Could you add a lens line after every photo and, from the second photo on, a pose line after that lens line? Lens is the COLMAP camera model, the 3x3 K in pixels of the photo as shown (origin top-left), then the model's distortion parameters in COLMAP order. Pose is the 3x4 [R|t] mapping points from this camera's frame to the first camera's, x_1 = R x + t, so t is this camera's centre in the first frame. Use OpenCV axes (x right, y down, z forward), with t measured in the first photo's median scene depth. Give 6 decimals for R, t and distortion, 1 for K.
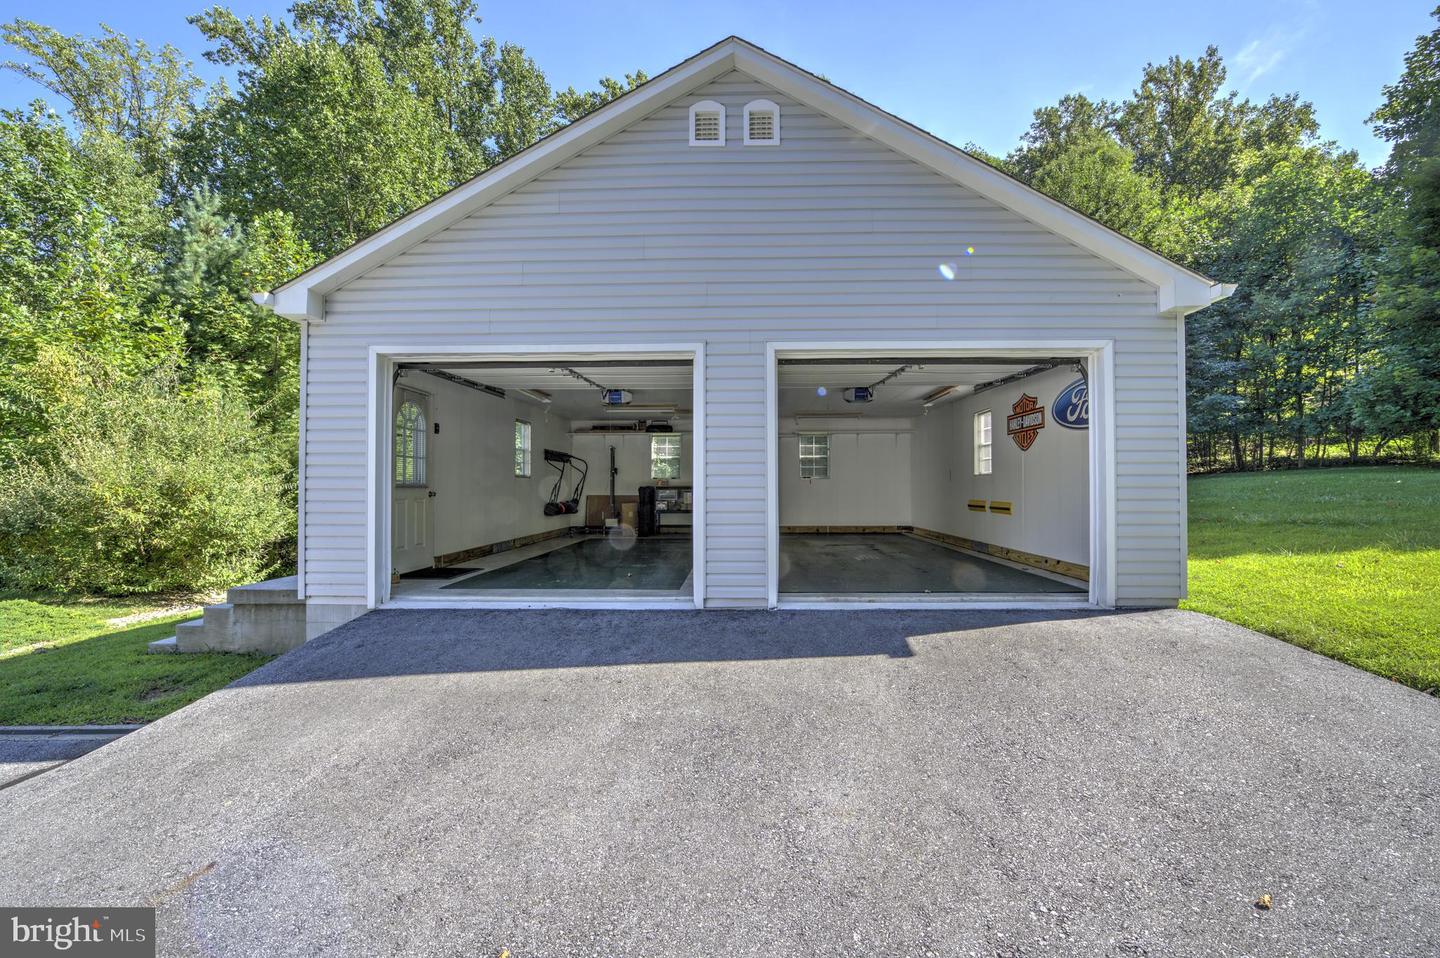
lens RADIAL K [[570.6, 0, 728.5], [0, 570.6, 476.8], [0, 0, 1]] dist [-0.017938, -0.001263]
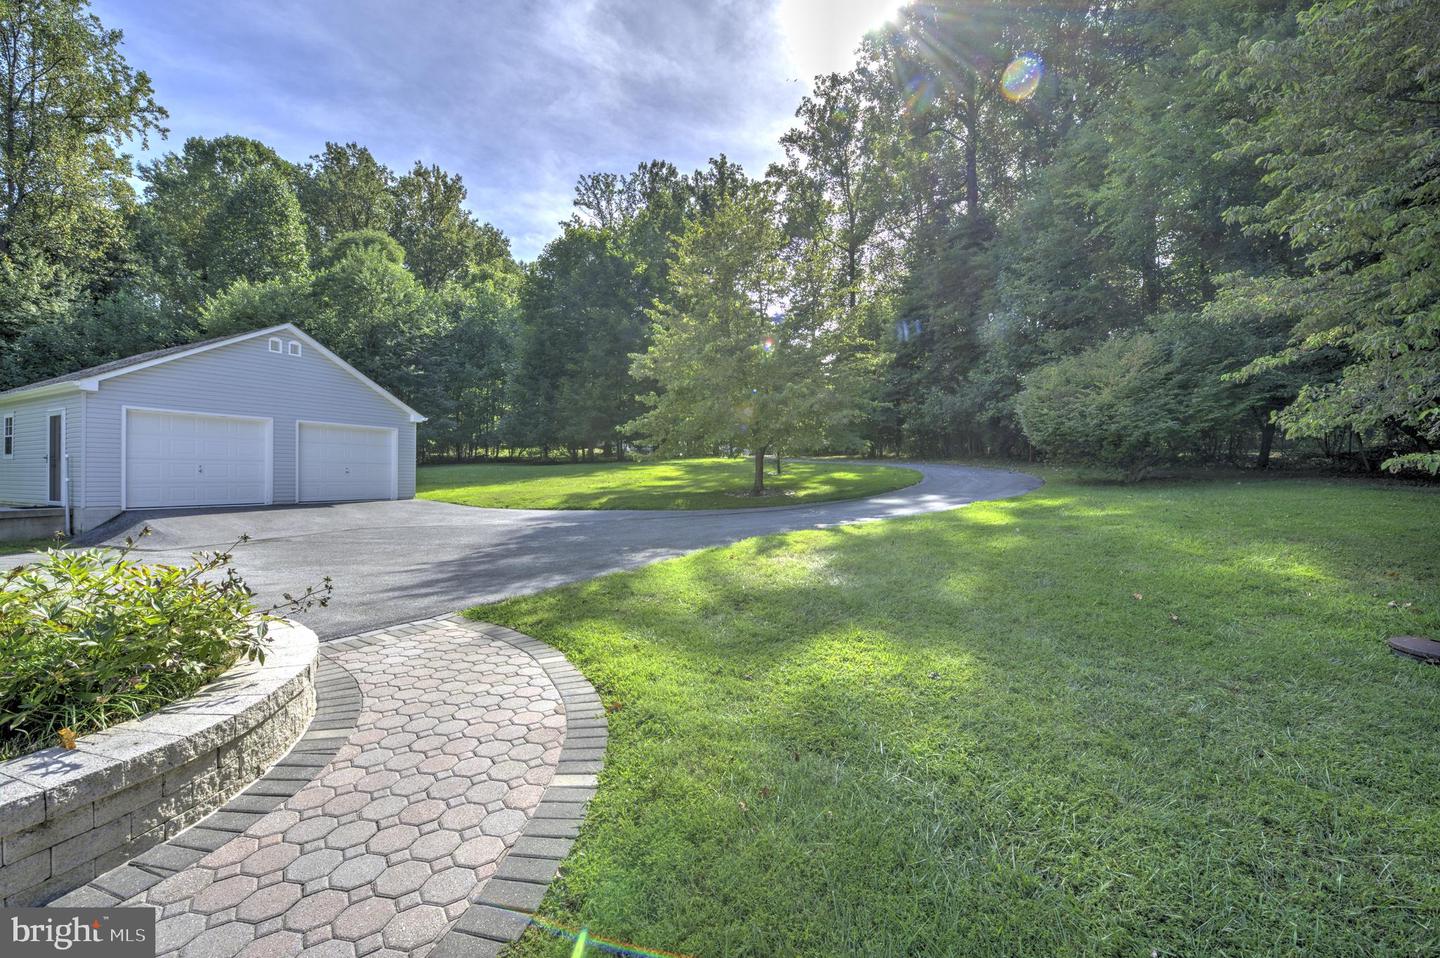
lens RADIAL K [[570.6, 0, 728.5], [0, 570.6, 476.8], [0, 0, 1]] dist [-0.017938, -0.001263]
pose [[0.406540, 0.001181, 0.913632, -0.202226], [-0.020176, 0.999767, 0.007685, 0.001244], [-0.913410, -0.021557, 0.406469, -0.274601]]
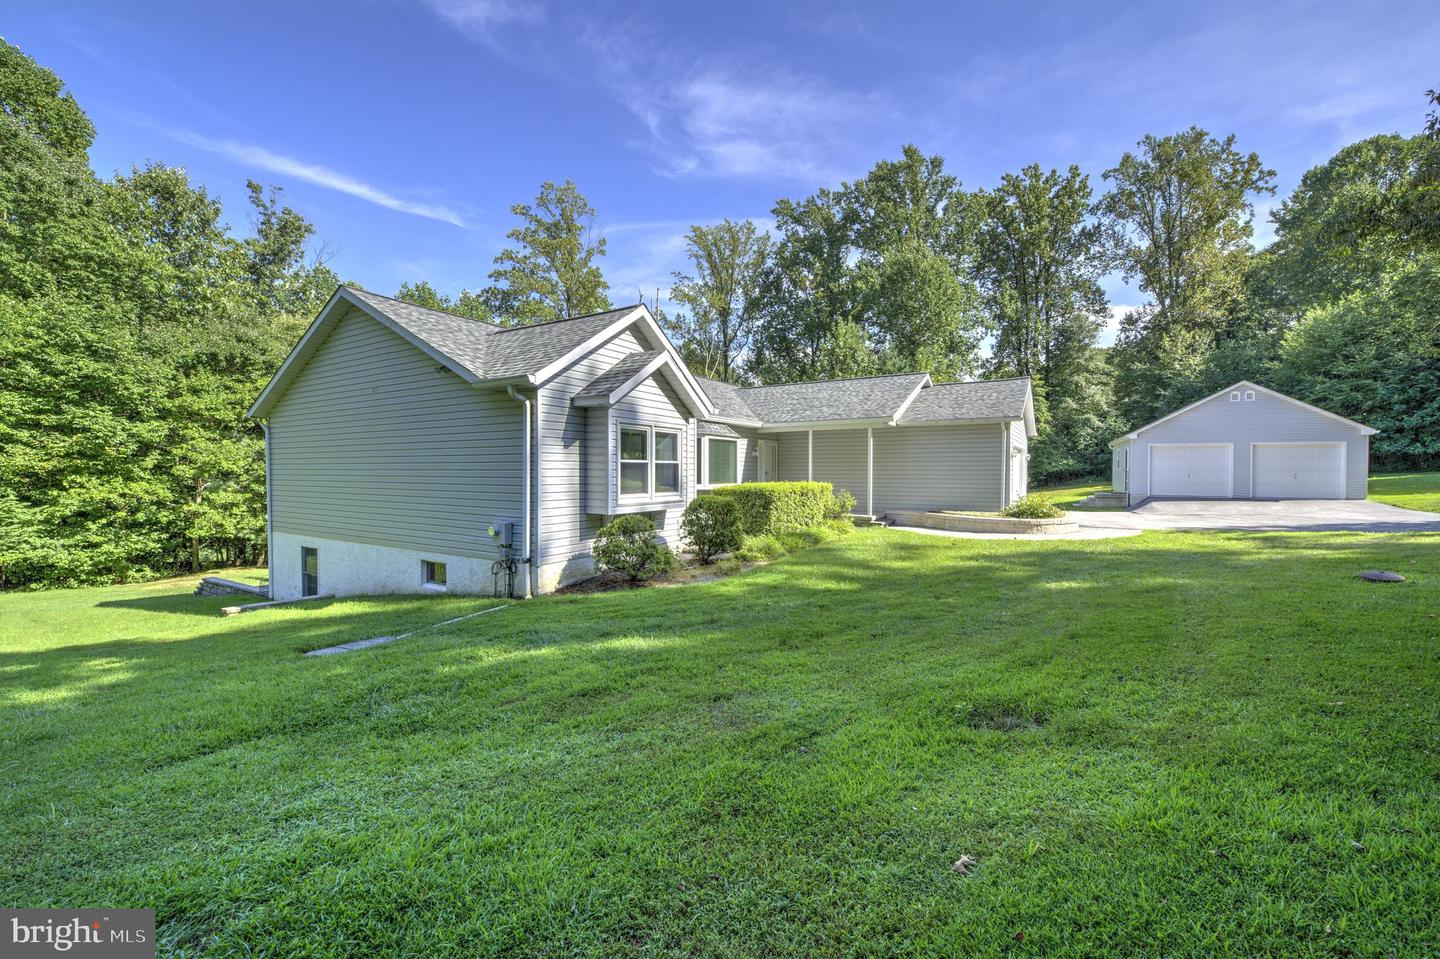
lens RADIAL K [[570.6, 0, 728.5], [0, 570.6, 477.3], [0, 0, 1]] dist [-0.017938, -0.001263]
pose [[0.884997, 0.006153, -0.465555, -0.179731], [0.007071, 0.999620, 0.026654, -0.011038], [0.465542, -0.026881, 0.884617, -0.577909]]
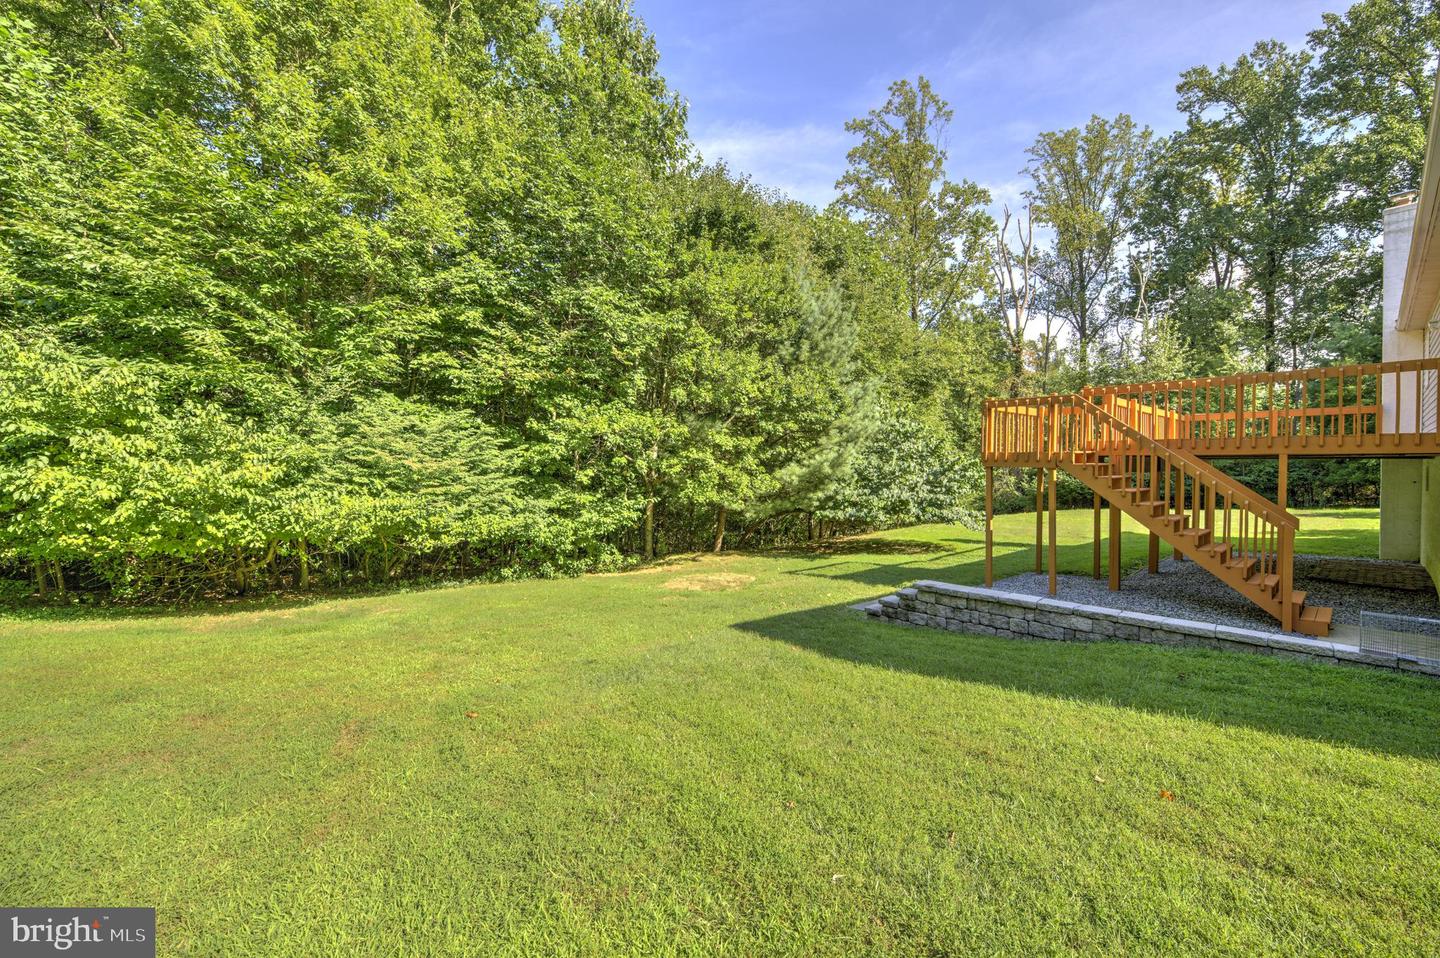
lens RADIAL K [[570.6, 0, 728.5], [0, 570.6, 476.8], [0, 0, 1]] dist [-0.017938, -0.001263]
pose [[0.701277, 0.012216, -0.712785, -0.610236], [0.014381, 0.999407, 0.031278, 0.029453], [0.712744, -0.032185, 0.700685, -0.568106]]
